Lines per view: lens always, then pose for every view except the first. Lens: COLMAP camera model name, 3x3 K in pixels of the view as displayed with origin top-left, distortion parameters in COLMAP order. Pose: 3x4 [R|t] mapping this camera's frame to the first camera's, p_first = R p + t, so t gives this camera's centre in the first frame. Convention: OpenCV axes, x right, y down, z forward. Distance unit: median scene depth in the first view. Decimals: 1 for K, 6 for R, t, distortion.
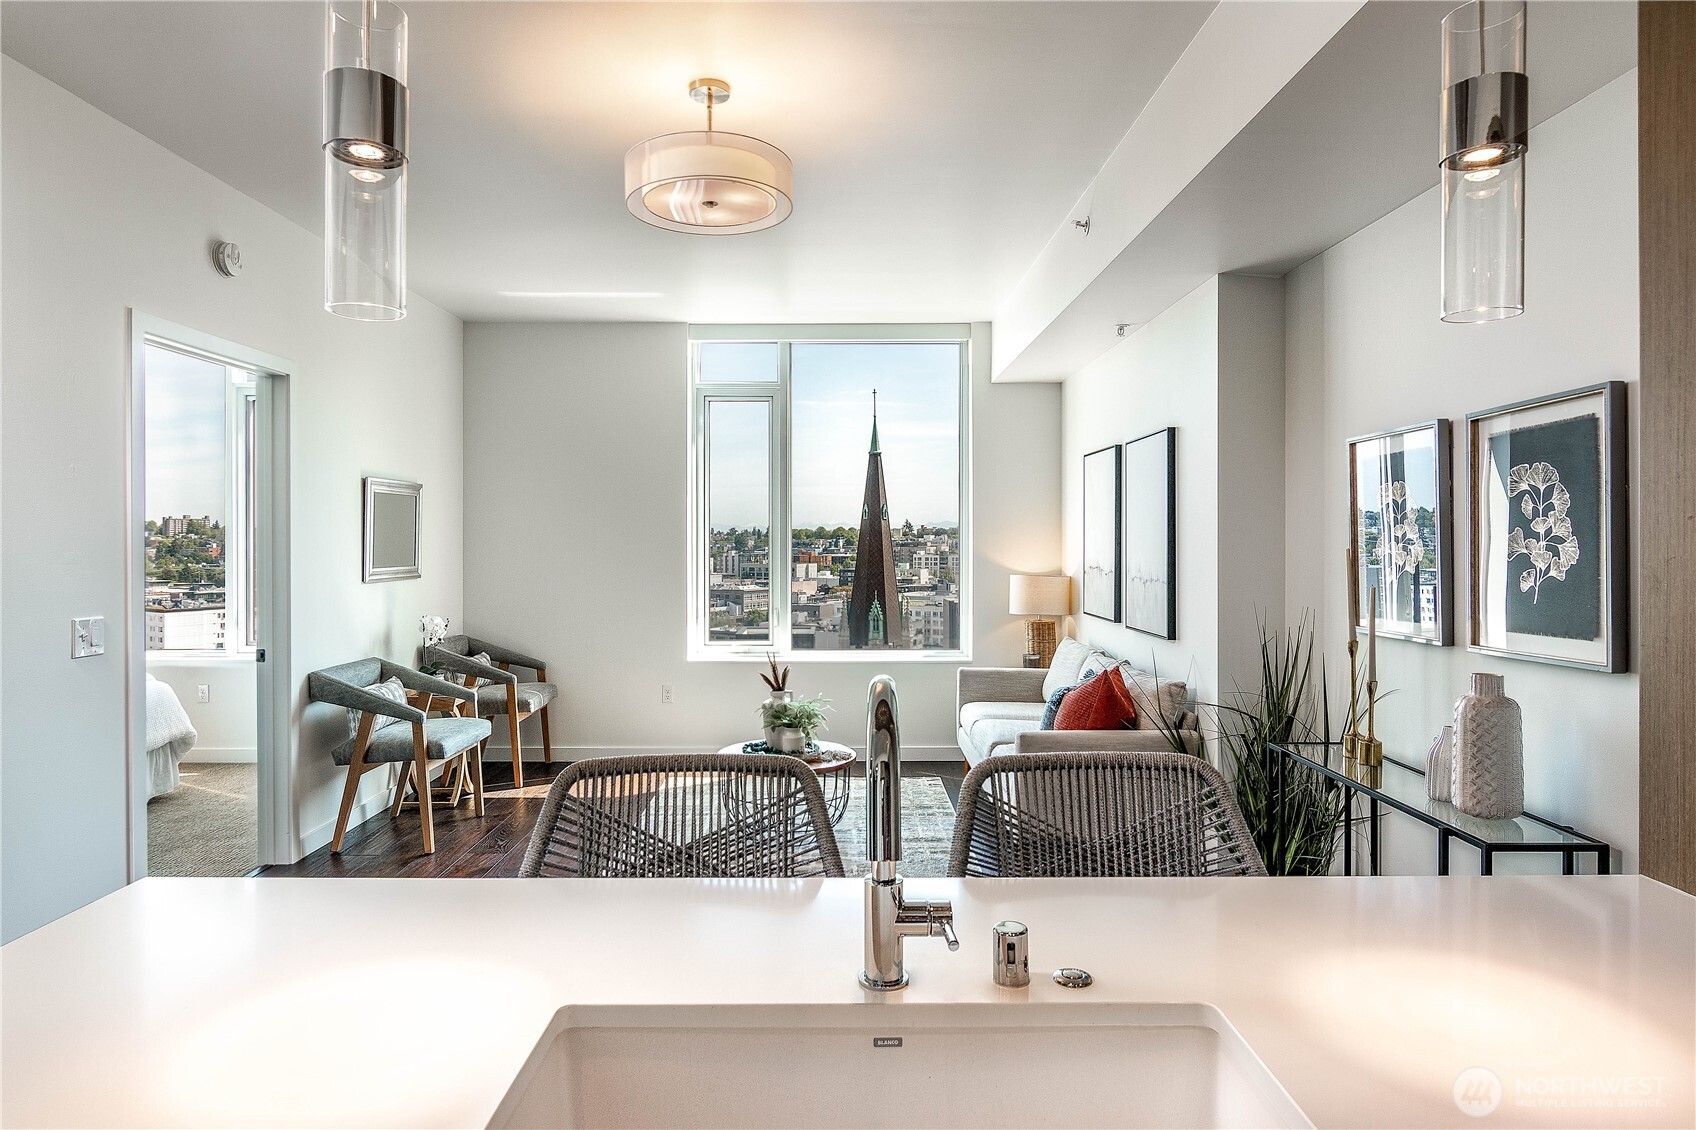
lens RADIAL K [[945.4, 0, 837.2], [0, 945.4, 540.6], [0, 0, 1]] dist [-0.011128, 0.001865]
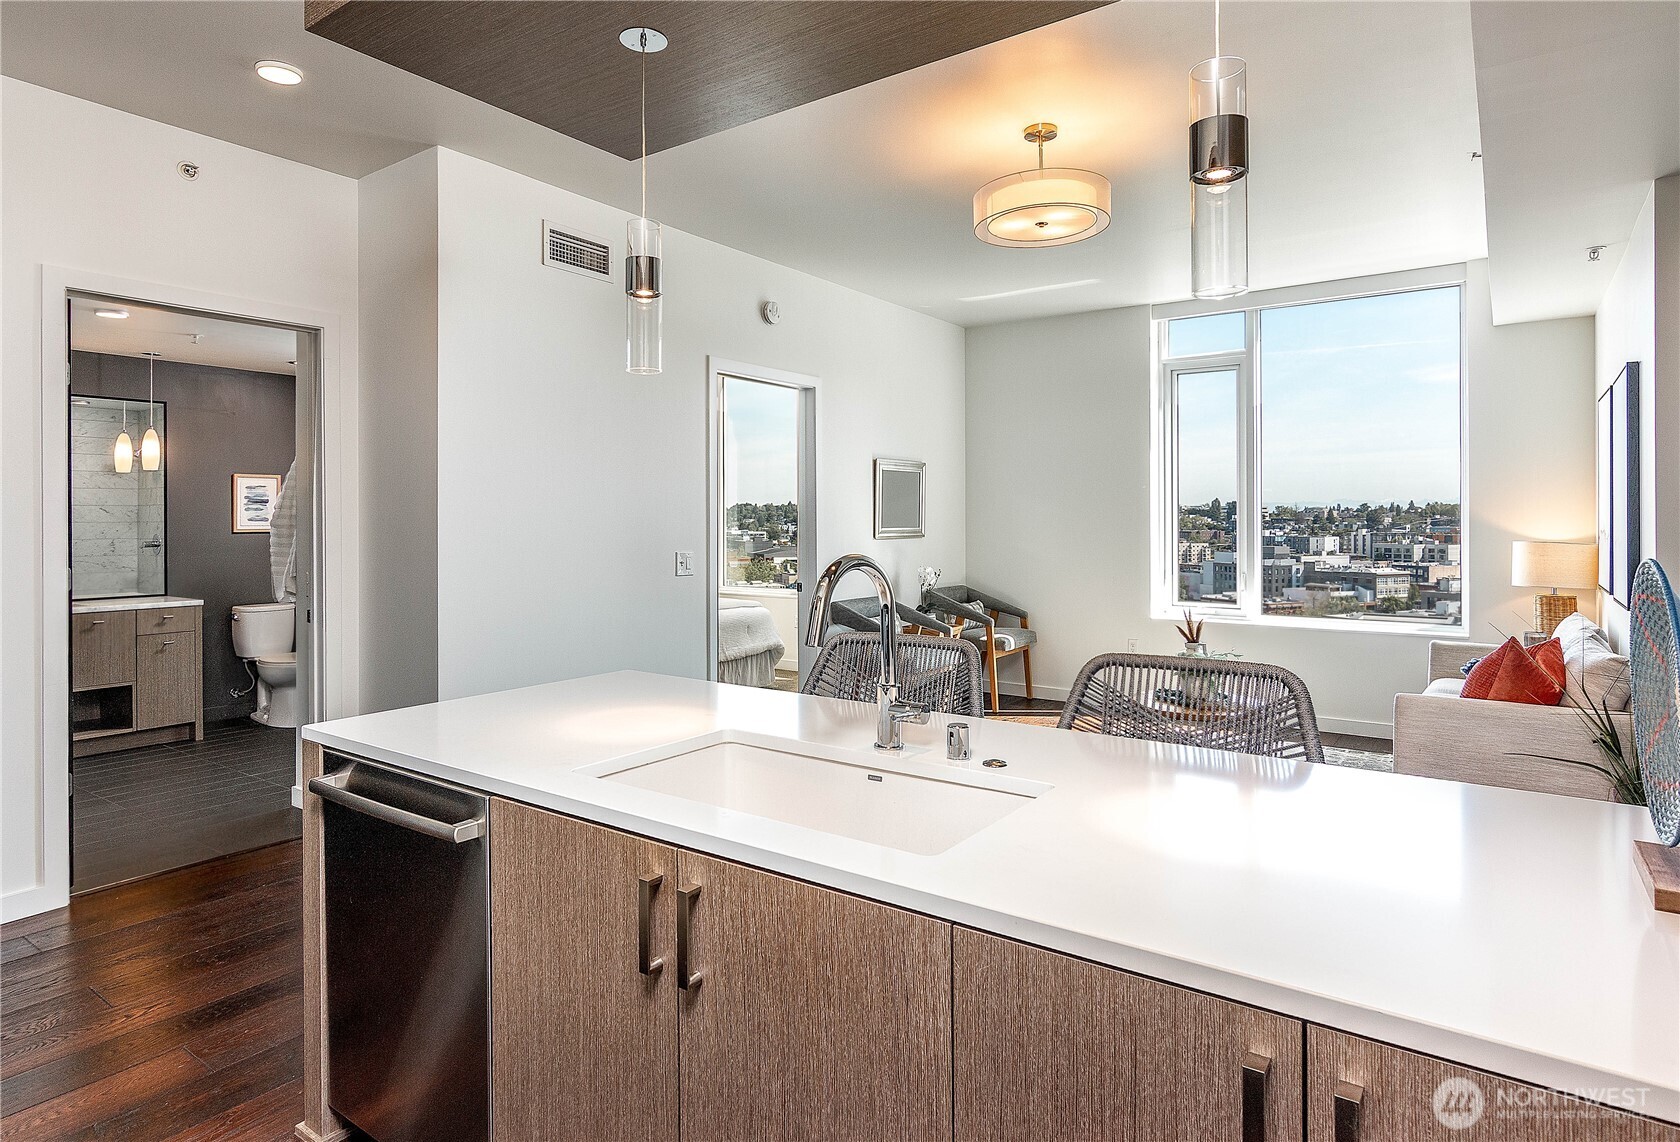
lens RADIAL K [[925.9, 0, 831.4], [0, 925.9, 520.5], [0, 0, 1]] dist [-0.013959, -0.000274]
pose [[0.805819, -0.000714, -0.592161, 0.191976], [0.002145, 0.999996, 0.001713, 0.014713], [0.592158, -0.002650, 0.805818, -0.072435]]
